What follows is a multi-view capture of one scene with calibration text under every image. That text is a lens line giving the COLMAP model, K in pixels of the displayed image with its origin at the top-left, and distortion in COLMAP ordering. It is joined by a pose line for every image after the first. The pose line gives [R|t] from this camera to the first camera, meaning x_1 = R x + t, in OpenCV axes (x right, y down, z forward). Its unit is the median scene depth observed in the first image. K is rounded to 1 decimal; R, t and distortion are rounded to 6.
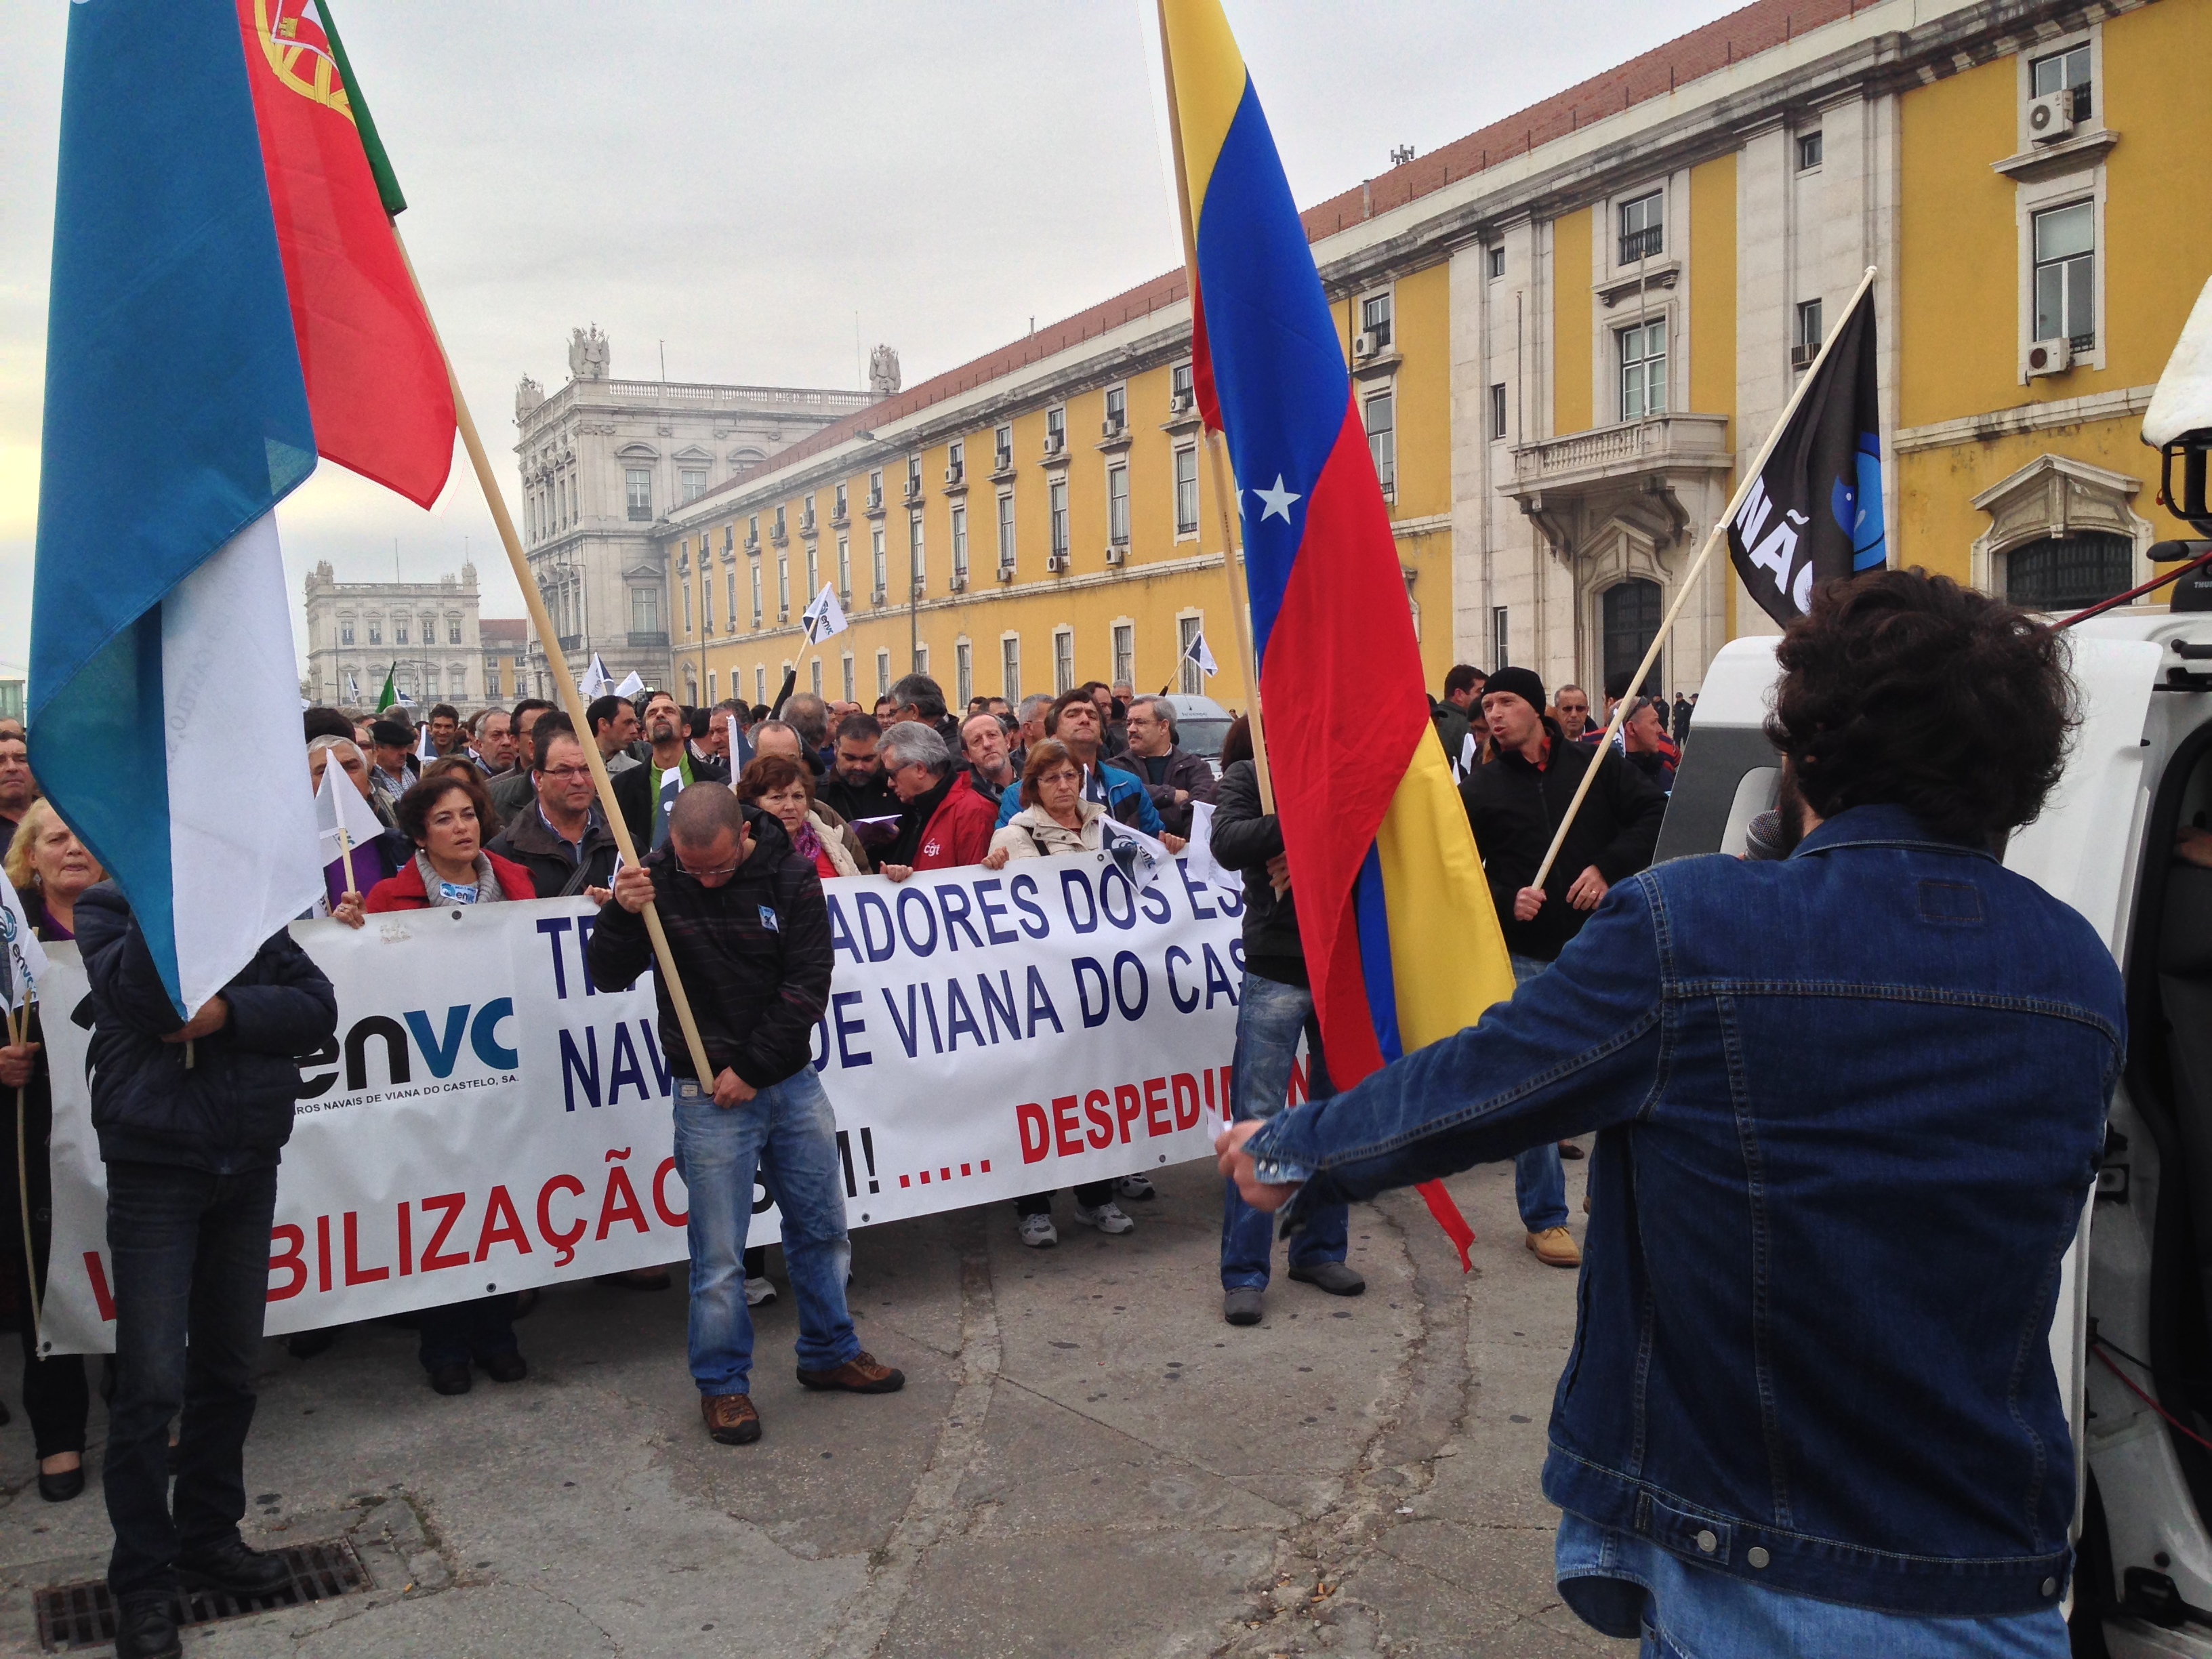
lens RADIAL K [[2009.6, 0, 1090.2], [0, 2009.6, 816.6], [0, 0, 1]] dist [0.143750, -0.256280]
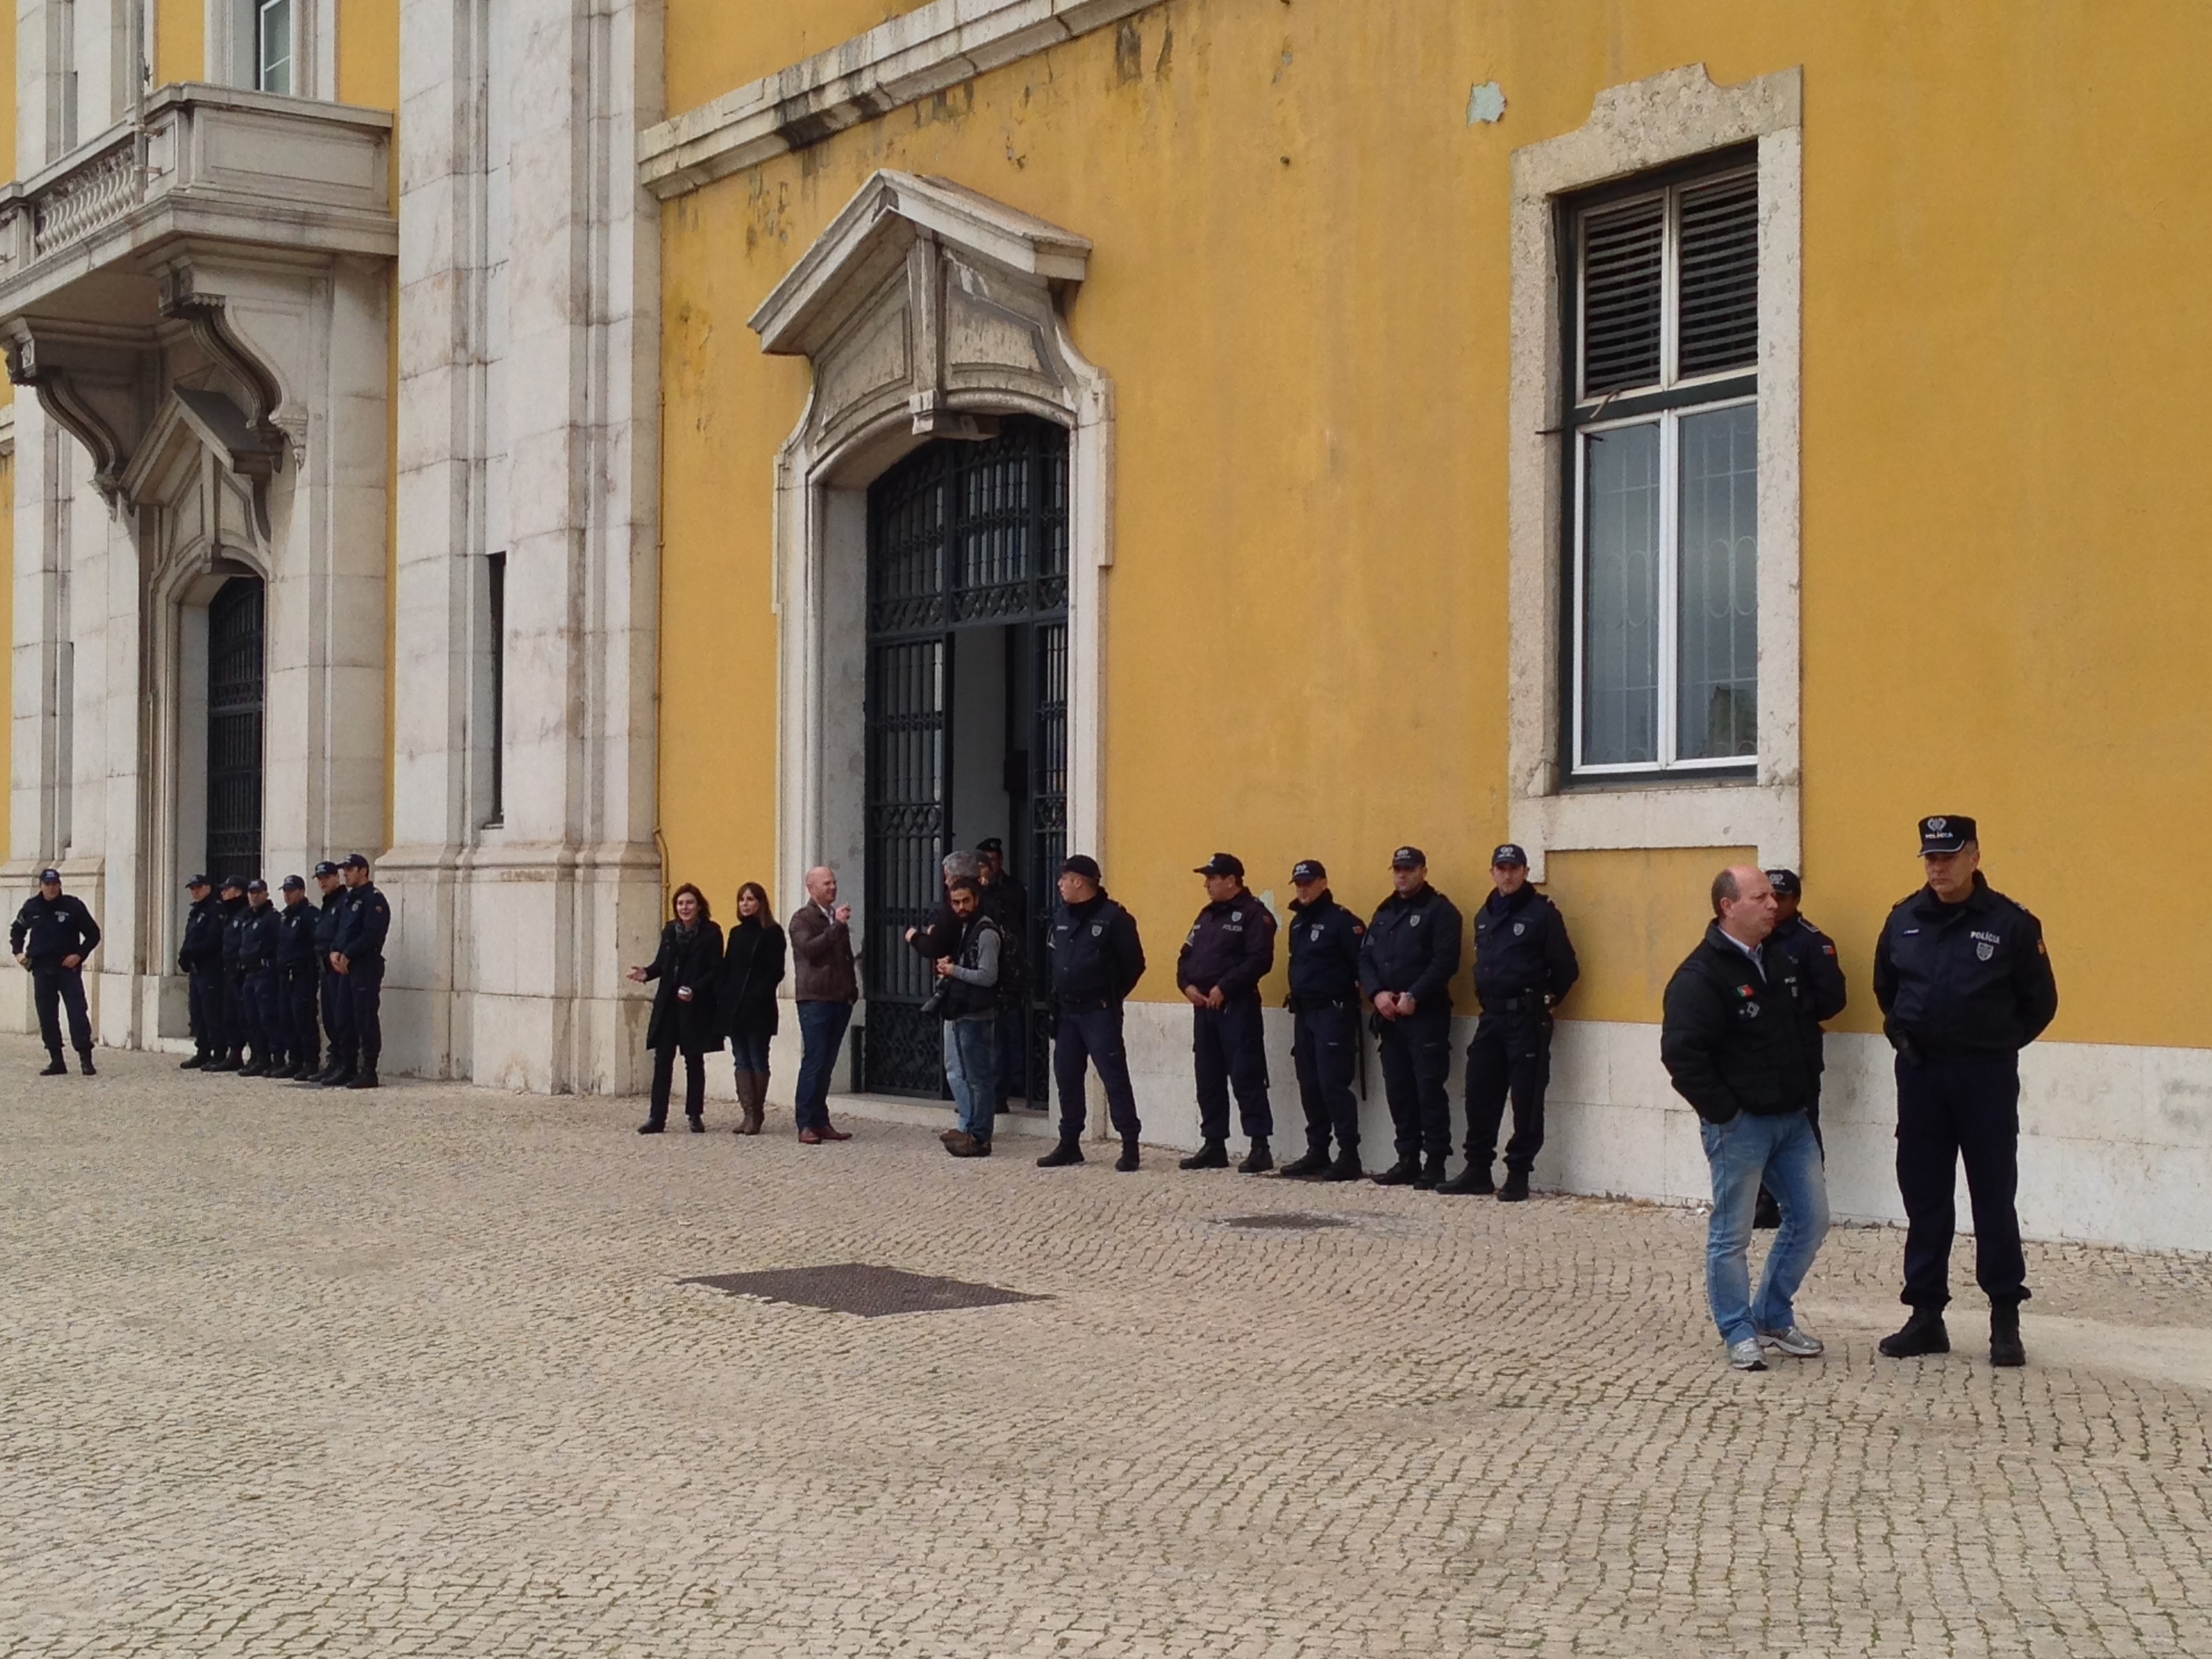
lens RADIAL K [[3398.0, 0, 1106.0], [0, 3398.0, 829.5], [0, 0, 1]] dist [0.079749, 0.054660]
pose [[0.992264, 0.029575, 0.120573, 0.205248], [-0.020913, 0.997150, -0.072486, -0.016735], [-0.122373, 0.069404, 0.990054, 0.221222]]
